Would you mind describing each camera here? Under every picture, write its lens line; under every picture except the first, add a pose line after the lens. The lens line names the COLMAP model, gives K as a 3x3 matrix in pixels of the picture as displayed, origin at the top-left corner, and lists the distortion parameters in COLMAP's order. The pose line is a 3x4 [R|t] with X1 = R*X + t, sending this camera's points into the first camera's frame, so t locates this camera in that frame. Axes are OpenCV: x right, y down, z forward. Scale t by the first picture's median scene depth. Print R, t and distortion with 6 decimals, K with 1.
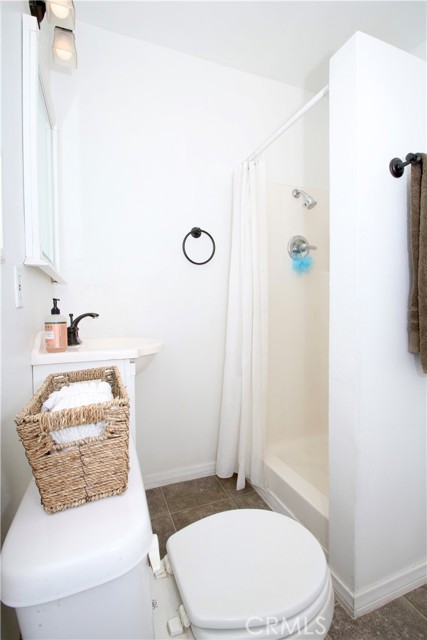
lens RADIAL K [[299.4, 0, 212.1], [0, 299.4, 316.5], [0, 0, 1]] dist [-0.005164, -0.005983]
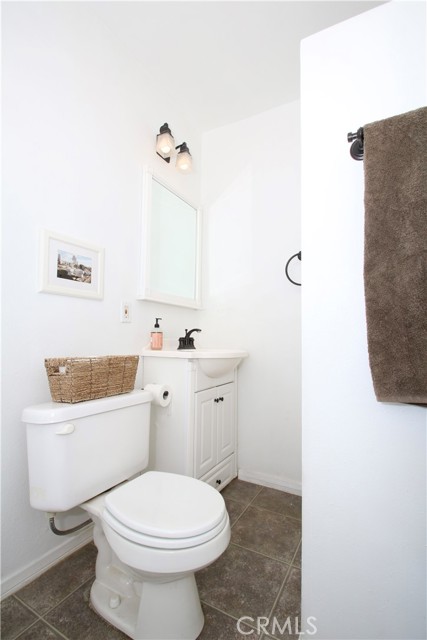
lens RADIAL K [[299.4, 0, 209.8], [0, 299.4, 323.2], [0, 0, 1]] dist [-0.005164, -0.005983]
pose [[0.631567, -0.006182, -0.775296, 0.750925], [-0.039123, 0.998440, -0.039831, 0.017696], [0.774333, 0.055488, 0.630340, 0.137572]]
